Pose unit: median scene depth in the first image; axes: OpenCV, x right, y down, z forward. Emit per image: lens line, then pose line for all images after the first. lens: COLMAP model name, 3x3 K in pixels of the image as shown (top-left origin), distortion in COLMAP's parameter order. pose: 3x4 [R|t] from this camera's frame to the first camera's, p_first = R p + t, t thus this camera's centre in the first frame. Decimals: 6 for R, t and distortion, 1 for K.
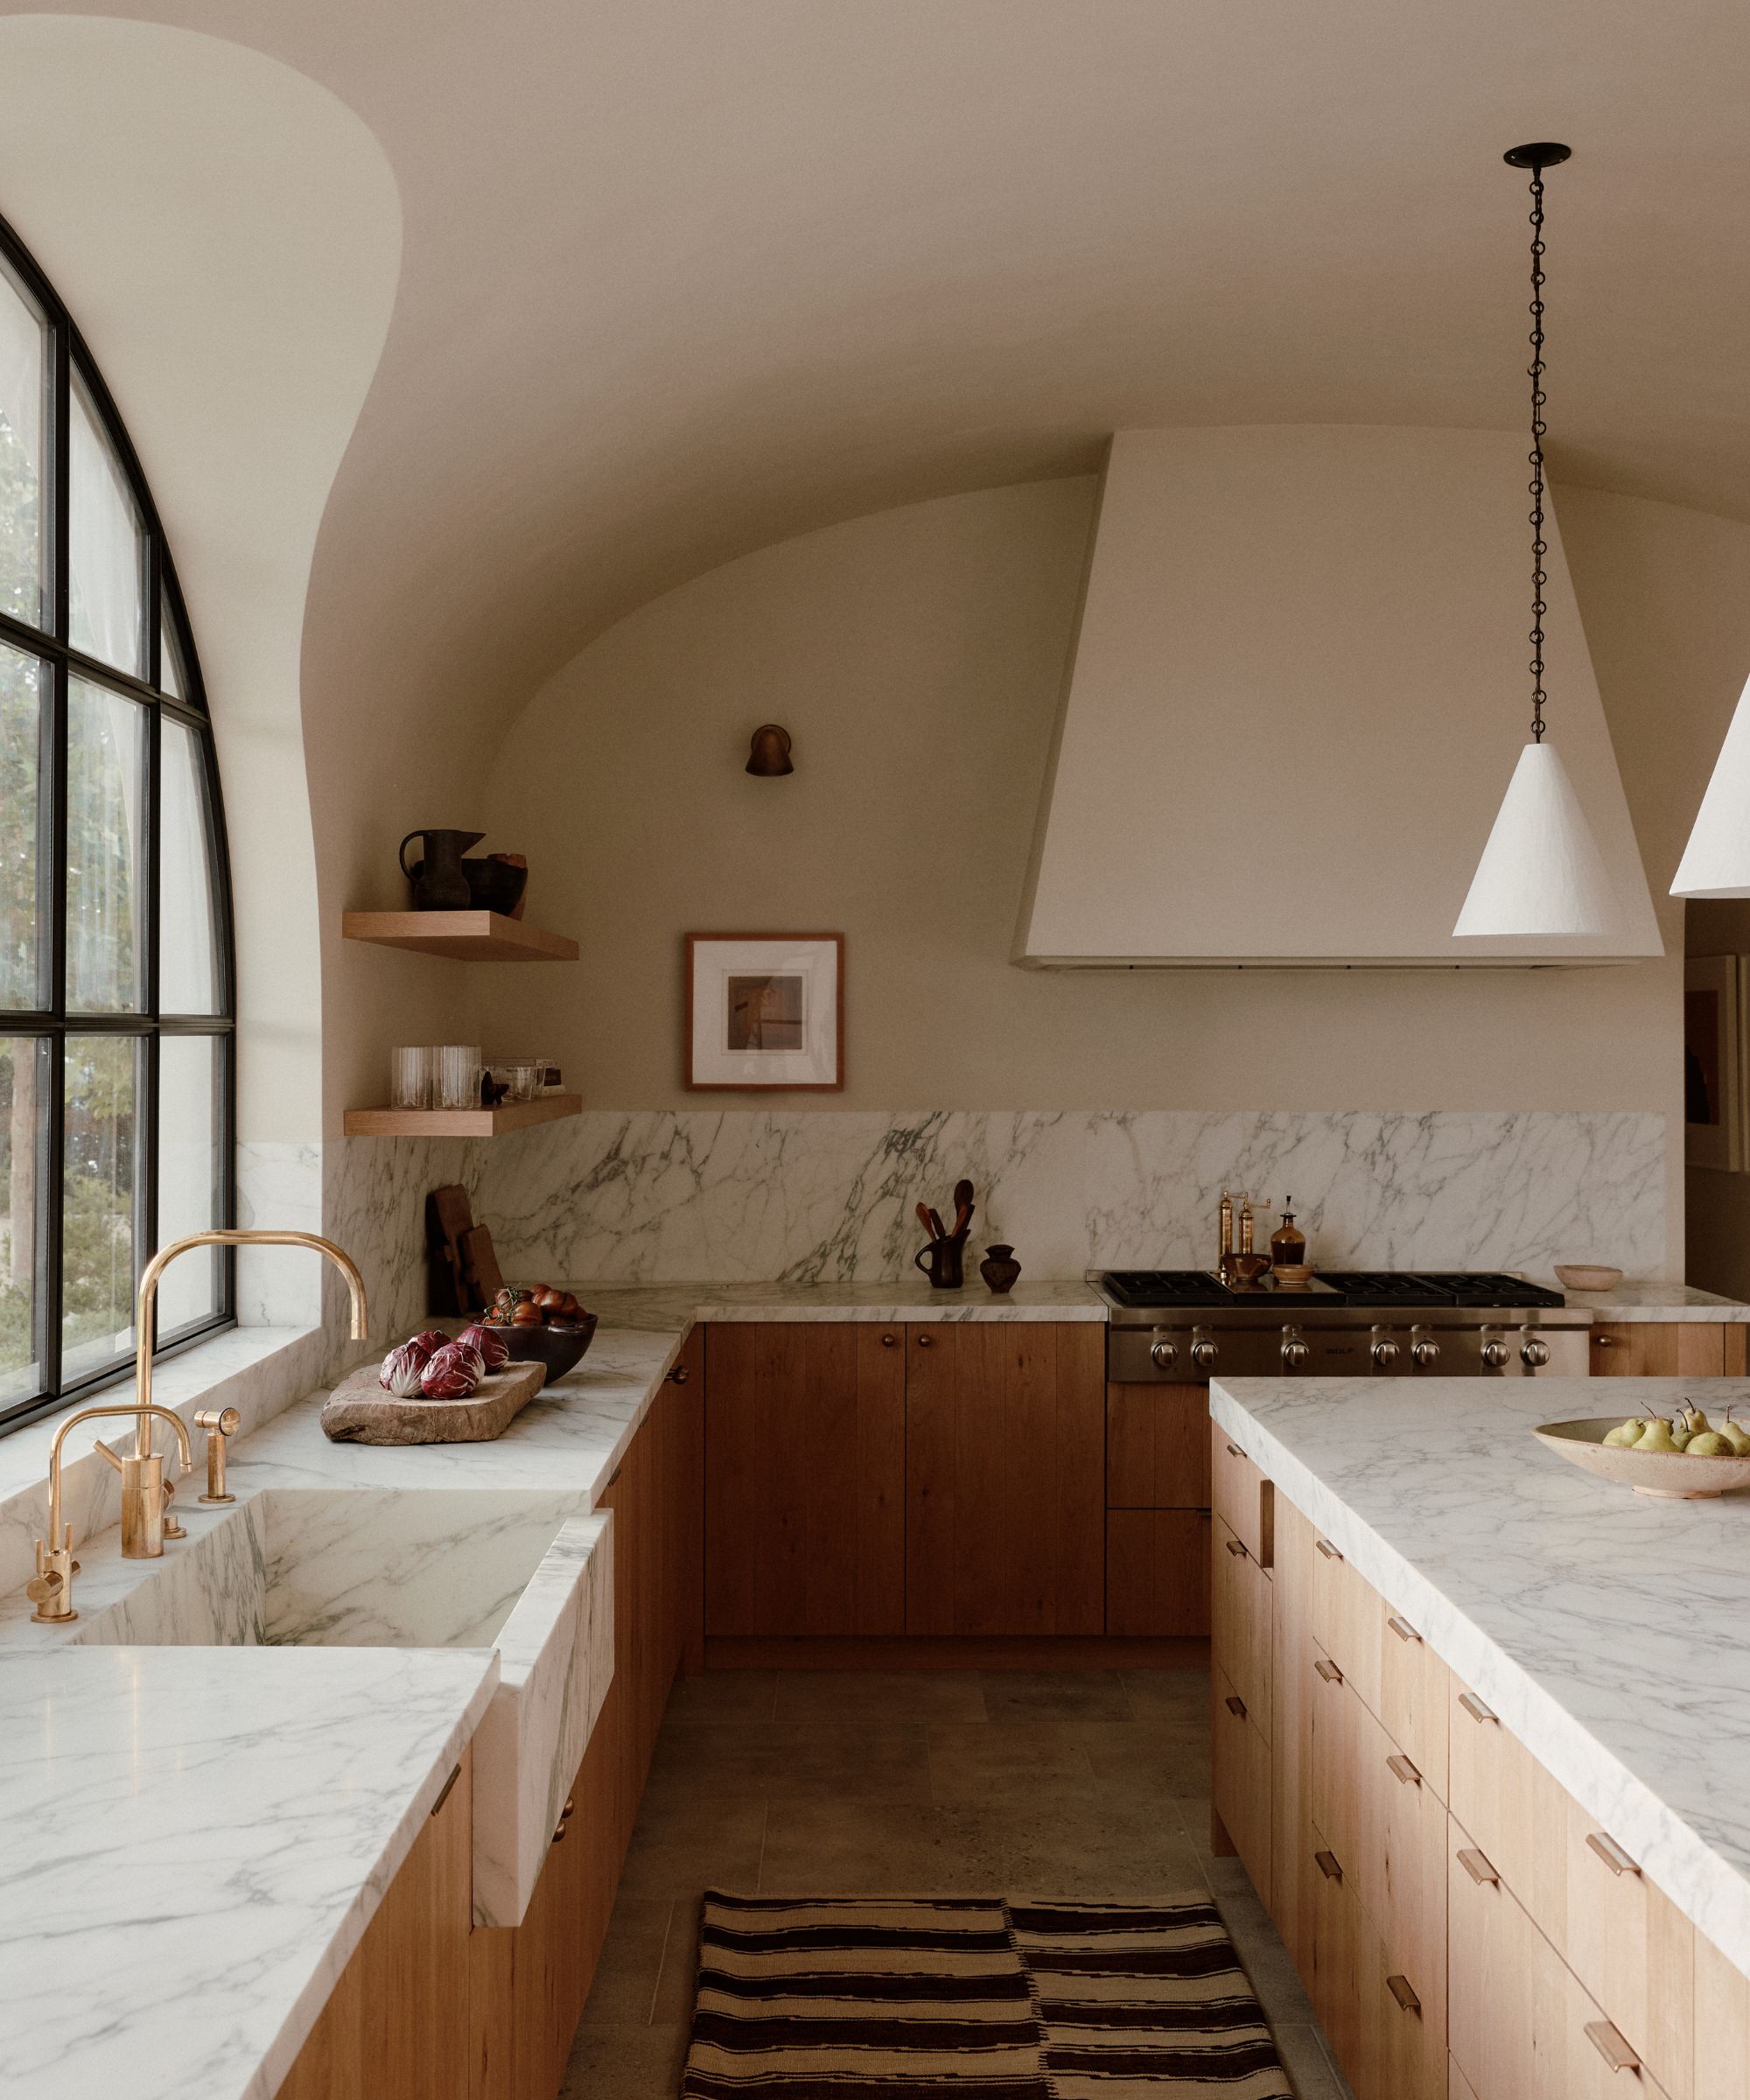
lens RADIAL K [[2278.7, 0, 875.0], [0, 2278.7, 1050.0], [0, 0, 1]] dist [-0.027458, -0.029742]
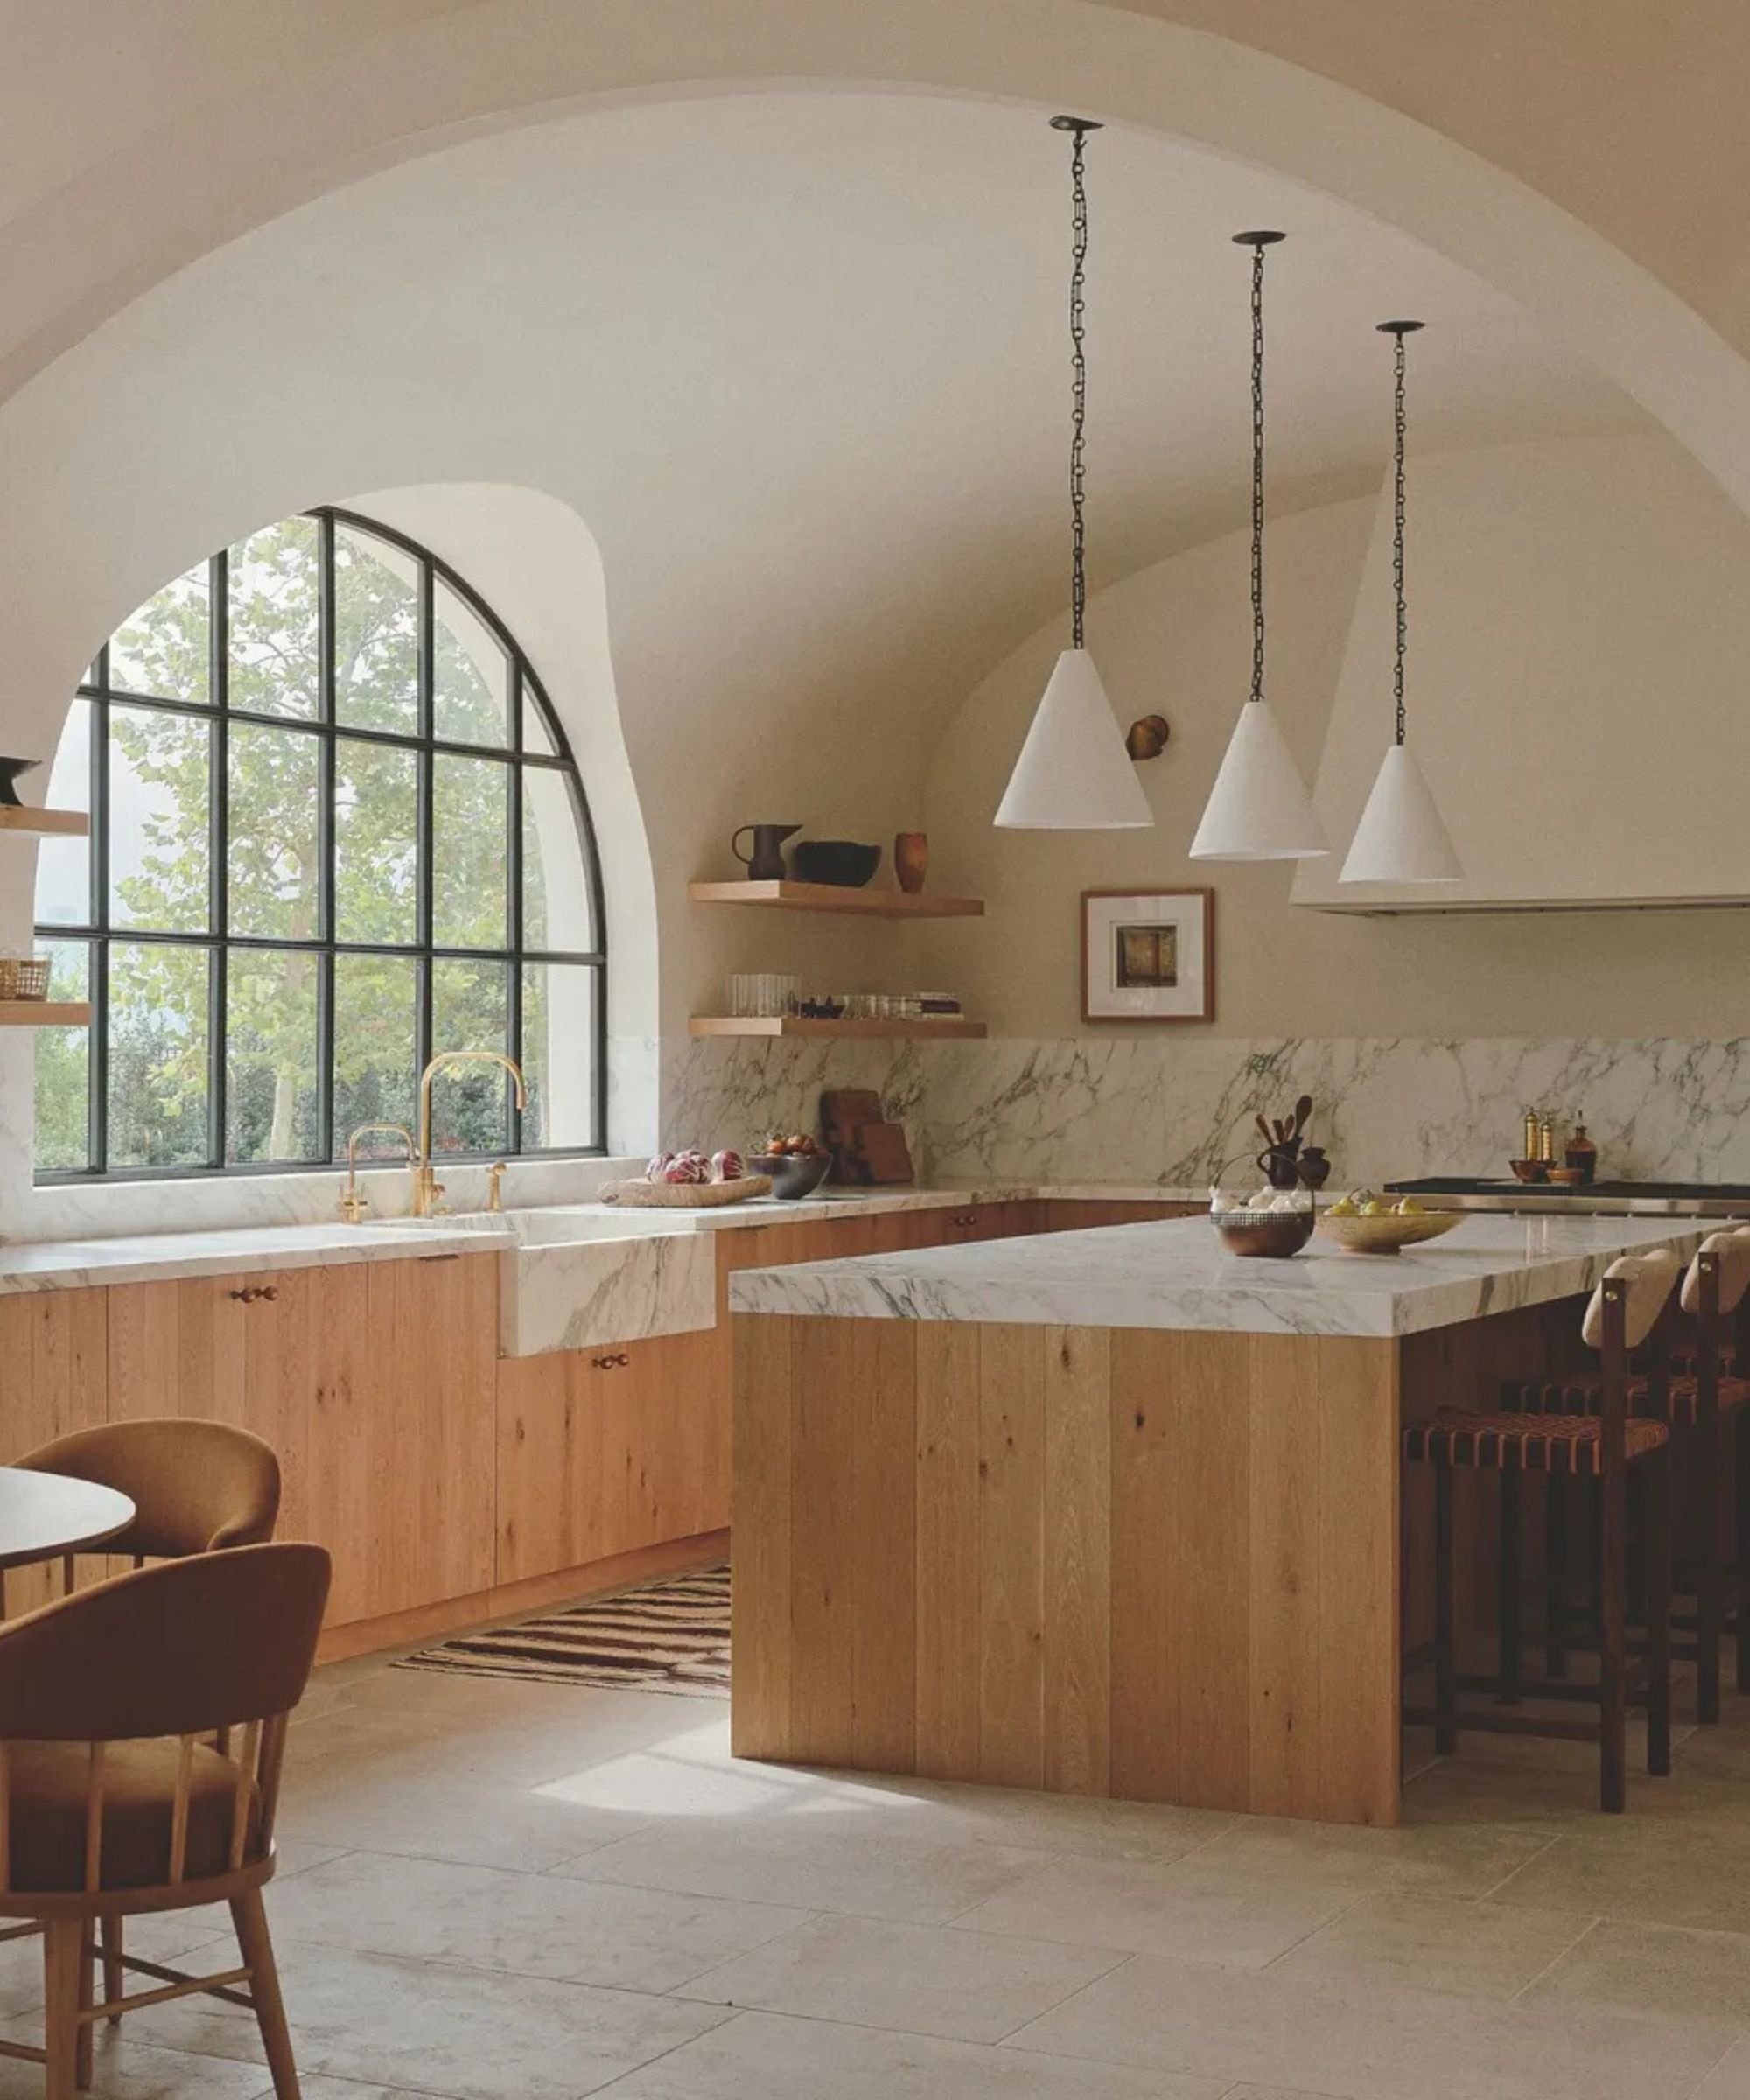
lens RADIAL K [[3172.1, 0, 875.0], [0, 3172.1, 1050.0], [0, 0, 1]] dist [0.022057, 0.029256]
pose [[0.916029, -0.002848, -0.401103, 0.488939], [0.001926, 0.999994, -0.002701, 0.037084], [0.401108, 0.001702, 0.916029, -0.585045]]
